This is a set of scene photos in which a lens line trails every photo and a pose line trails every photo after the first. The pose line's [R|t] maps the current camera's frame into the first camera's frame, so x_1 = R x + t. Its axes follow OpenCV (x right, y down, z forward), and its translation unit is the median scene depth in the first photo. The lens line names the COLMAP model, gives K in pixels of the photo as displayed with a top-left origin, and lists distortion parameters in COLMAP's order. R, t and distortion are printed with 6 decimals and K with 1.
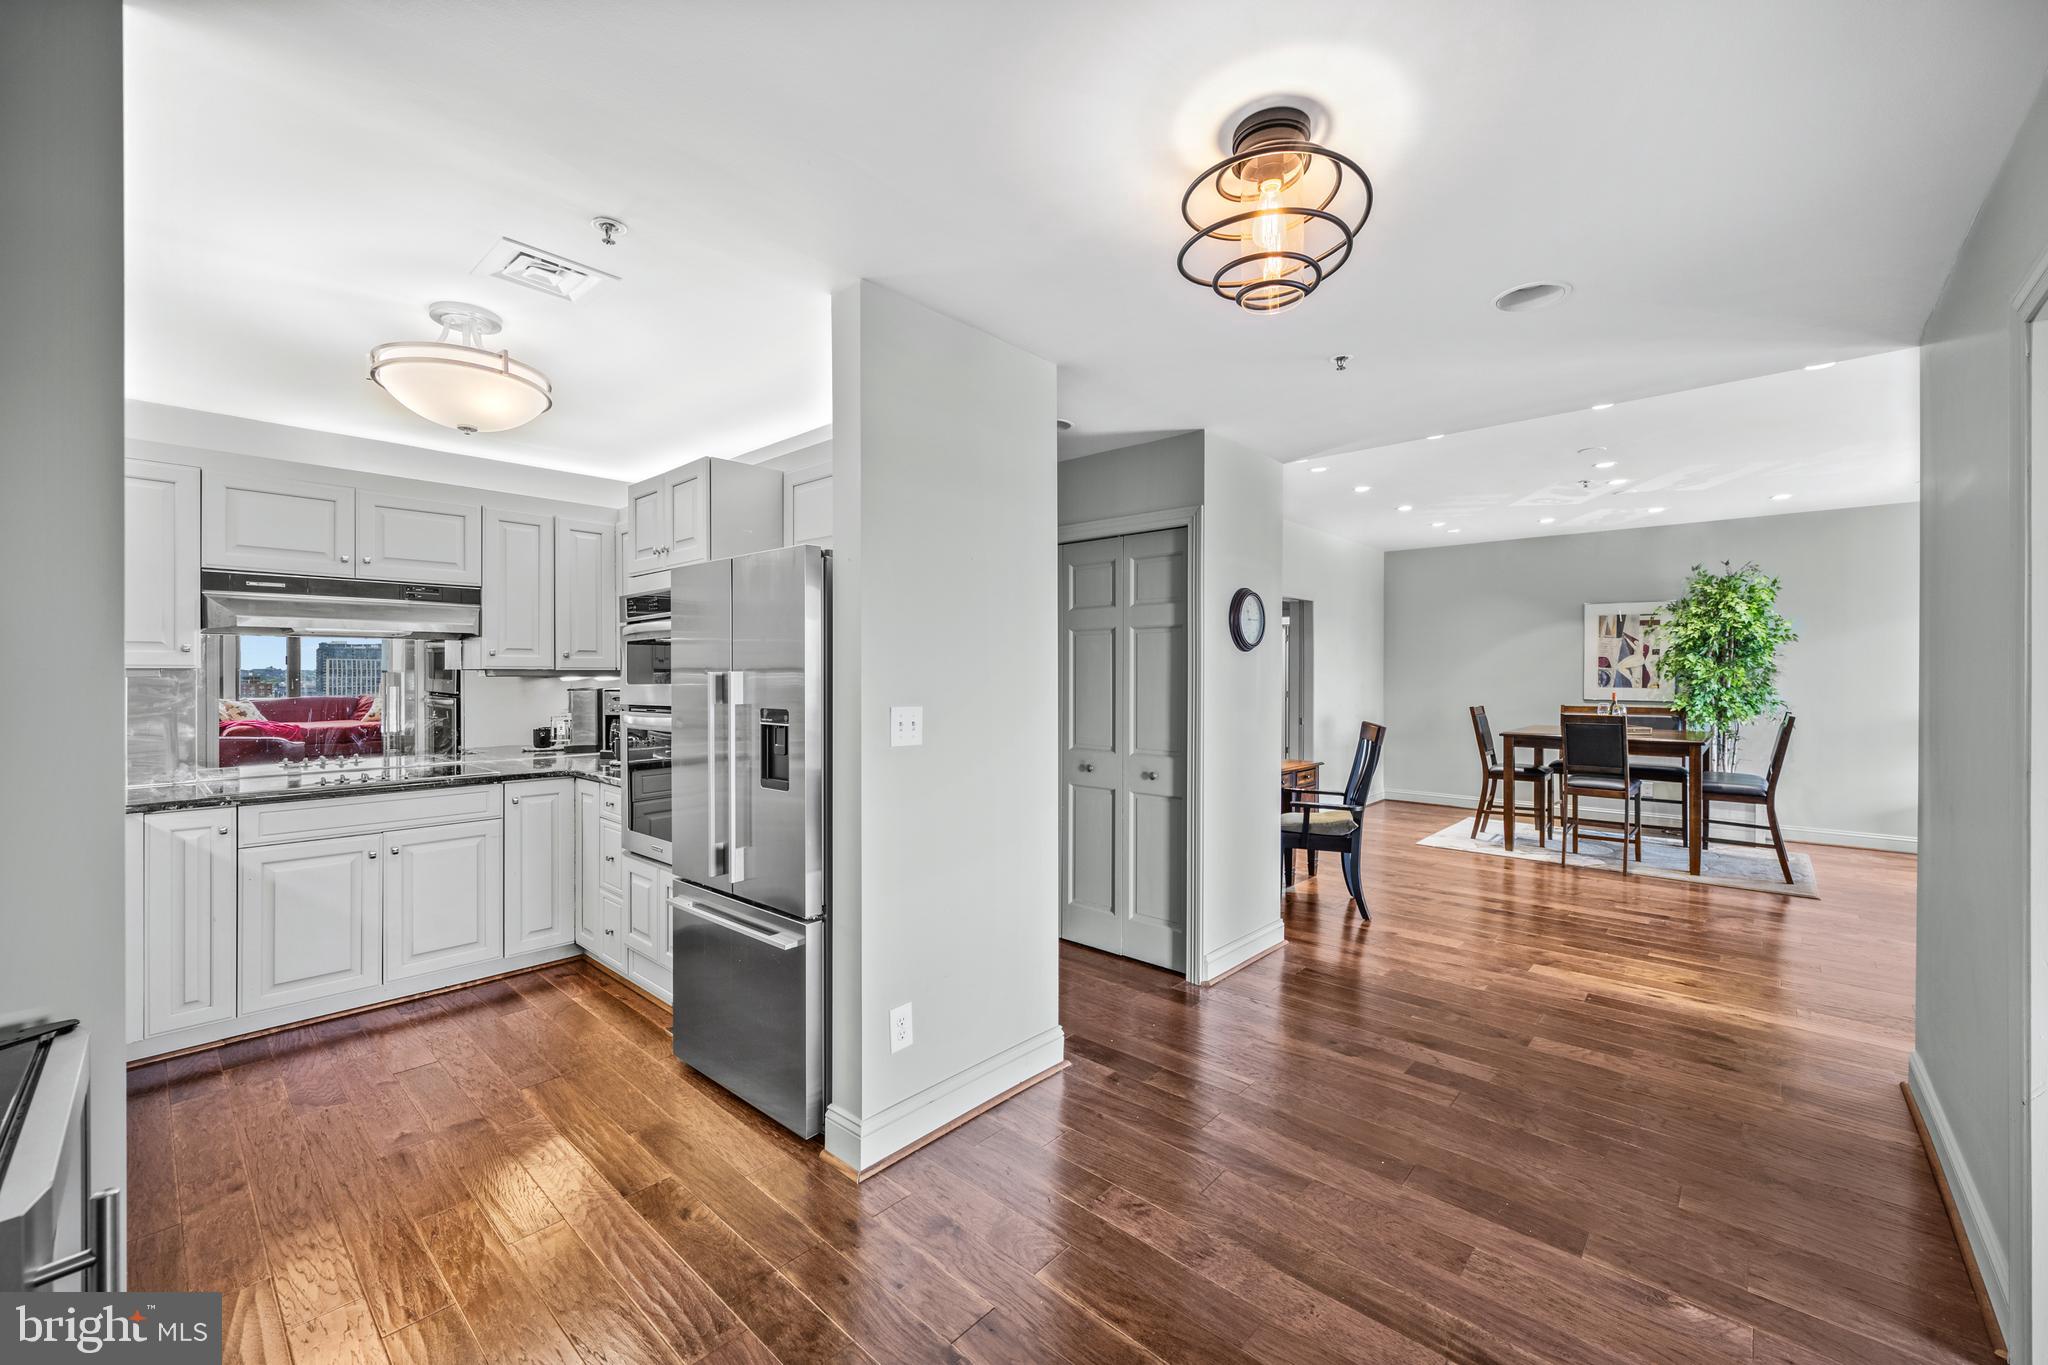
lens RADIAL K [[822.9, 0, 1015.8], [0, 822.9, 658.0], [0, 0, 1]] dist [0.002791, -0.001832]
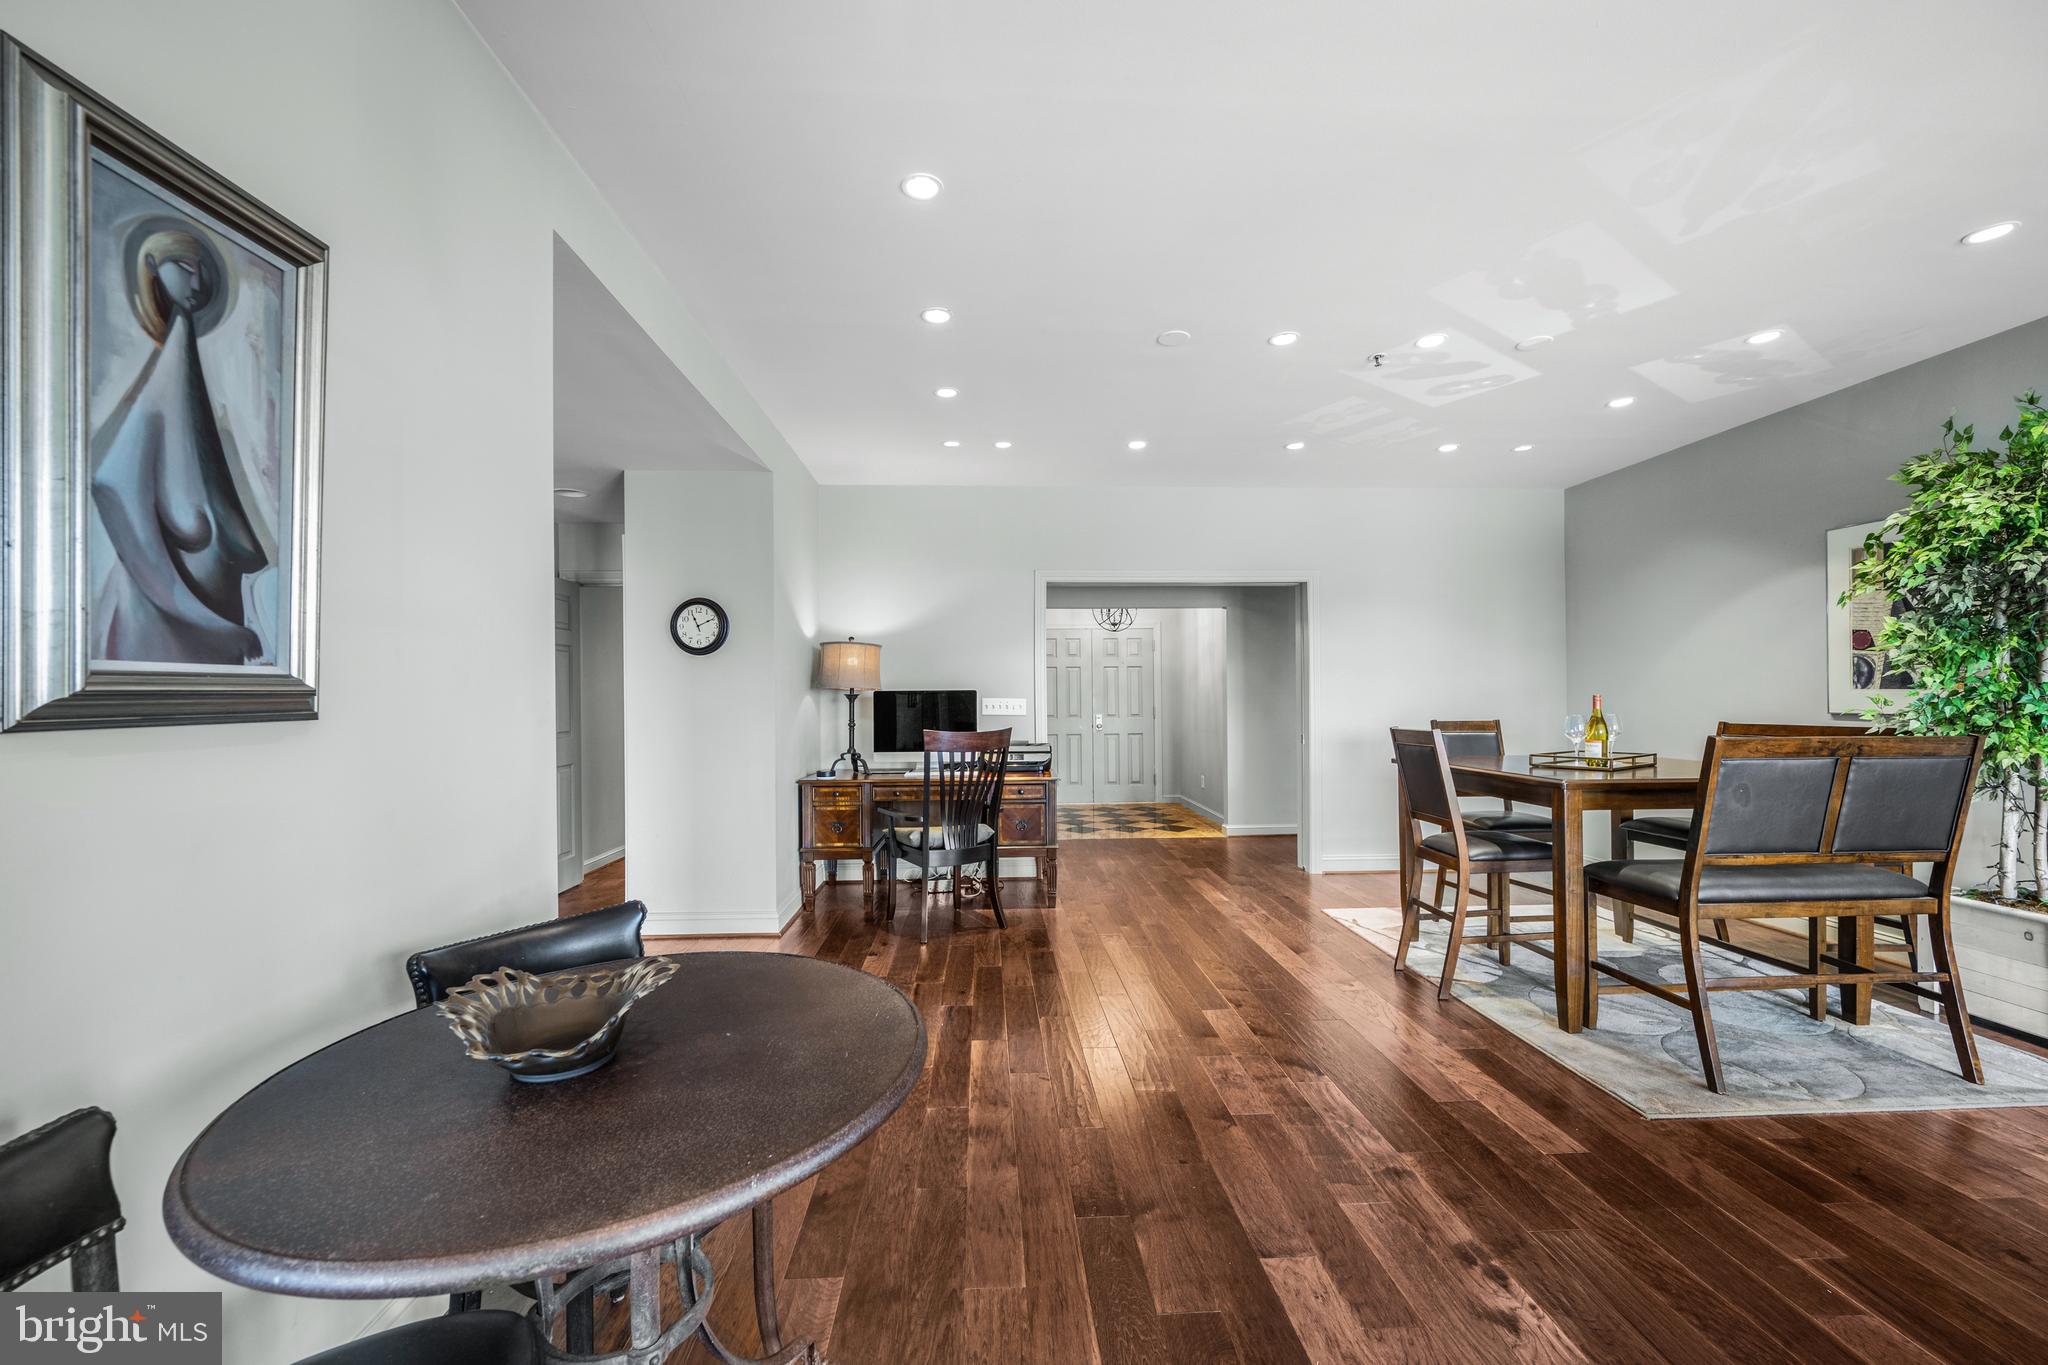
lens RADIAL K [[822.9, 0, 1020.8], [0, 822.9, 701.5], [0, 0, 1]] dist [0.002791, -0.001832]
pose [[0.705732, -0.006181, -0.708452, 0.792510], [0.020685, 0.999715, 0.011883, 0.029770], [0.708176, -0.023041, 0.705659, 0.304346]]
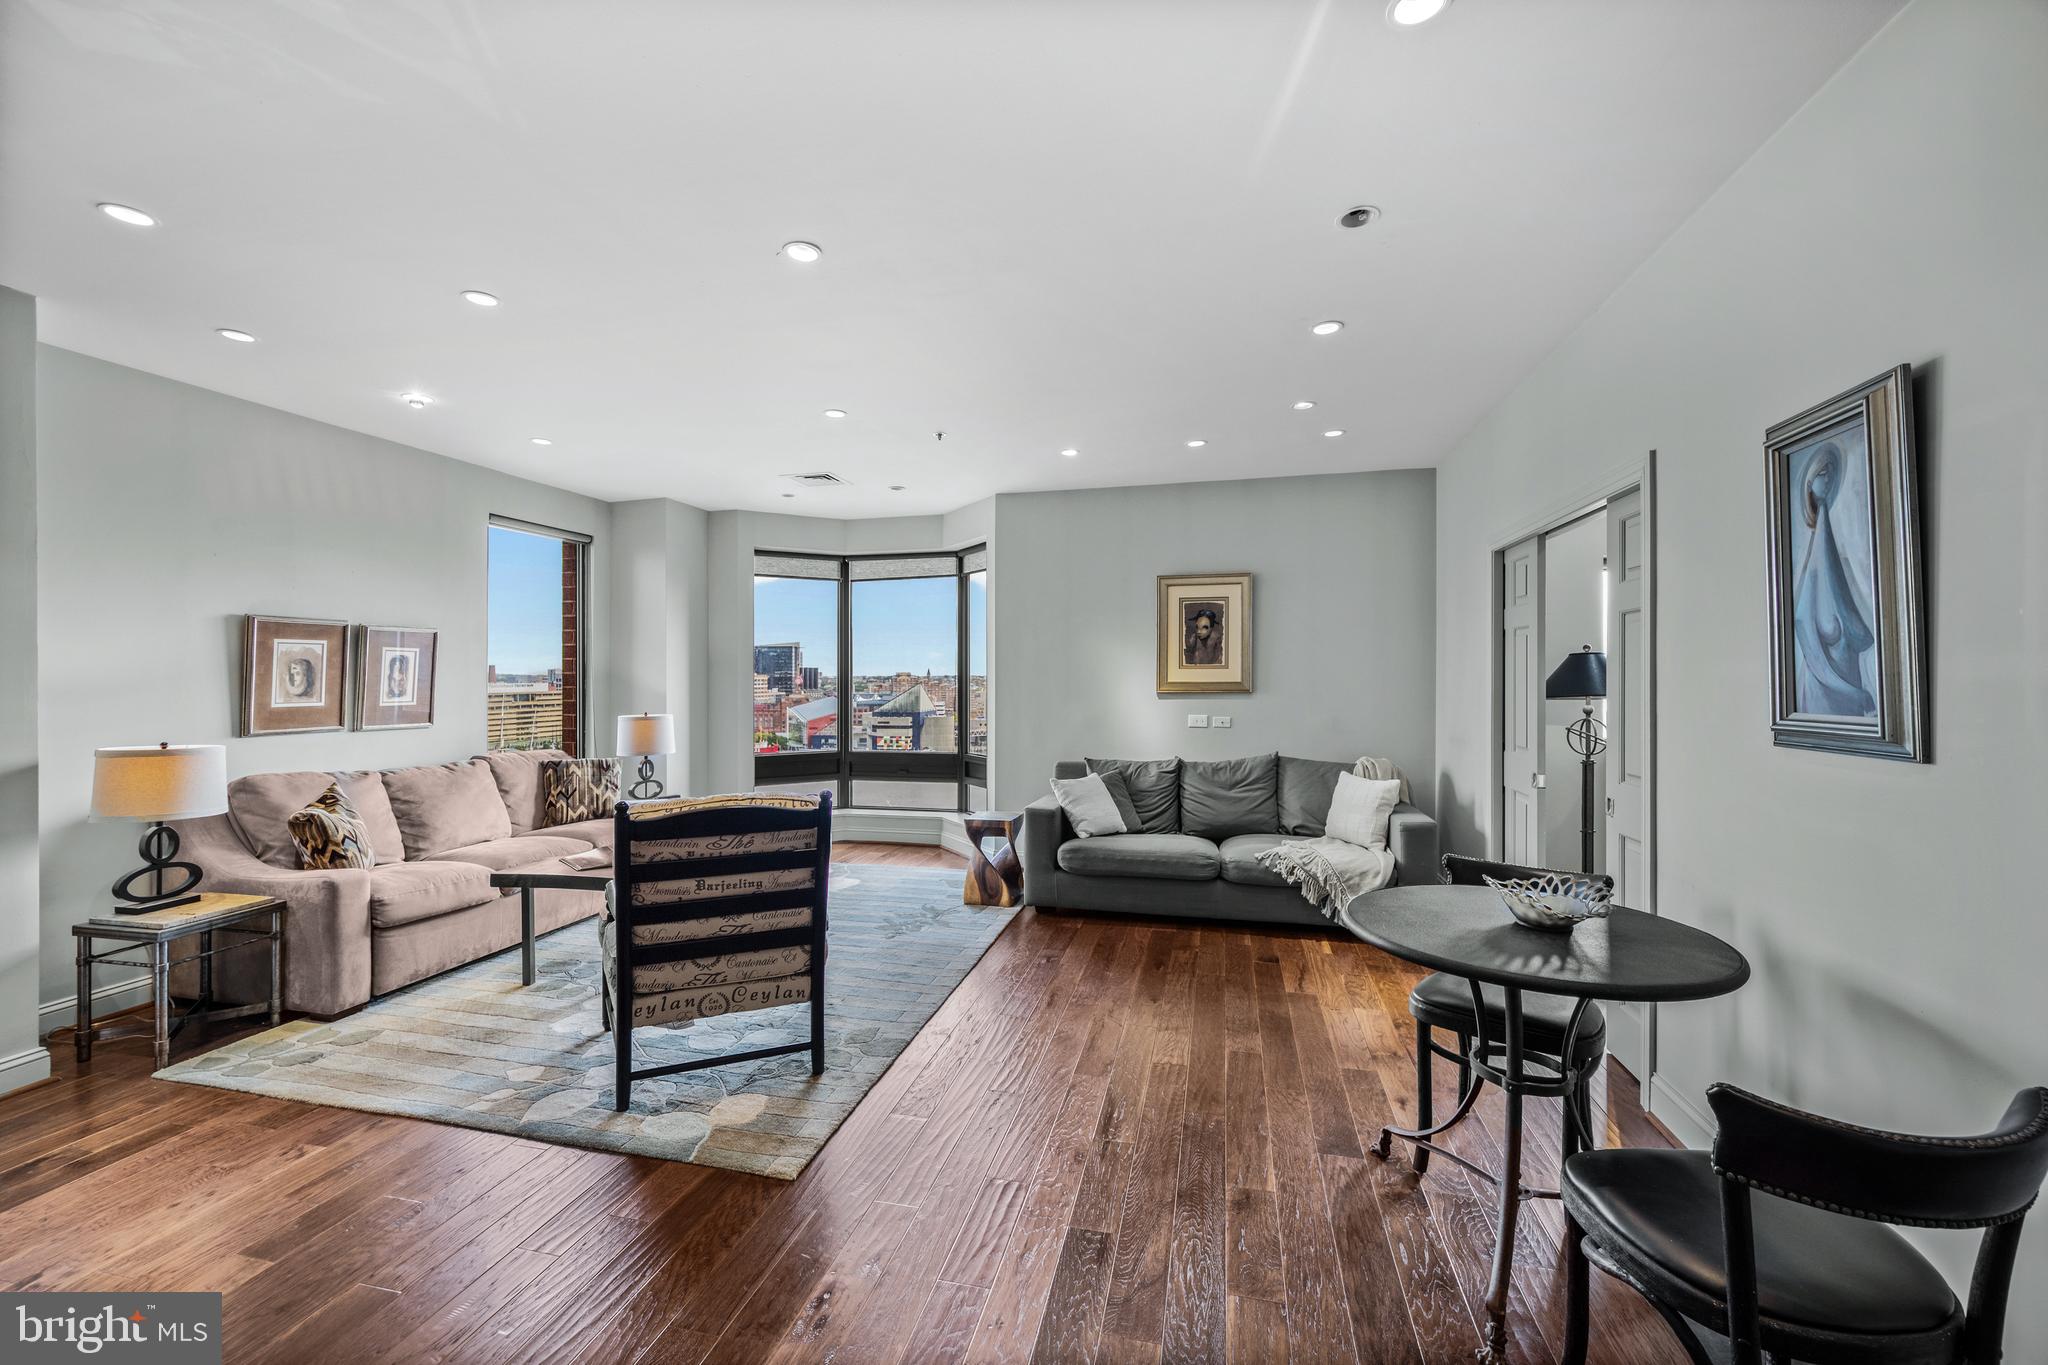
lens RADIAL K [[822.9, 0, 1033.0], [0, 822.9, 666.1], [0, 0, 1]] dist [0.002791, -0.001832]
pose [[-0.485610, 0.007507, 0.874143, 0.443839], [-0.011087, 0.999830, -0.014746, 0.010628], [-0.874105, -0.016852, -0.485444, 0.662588]]
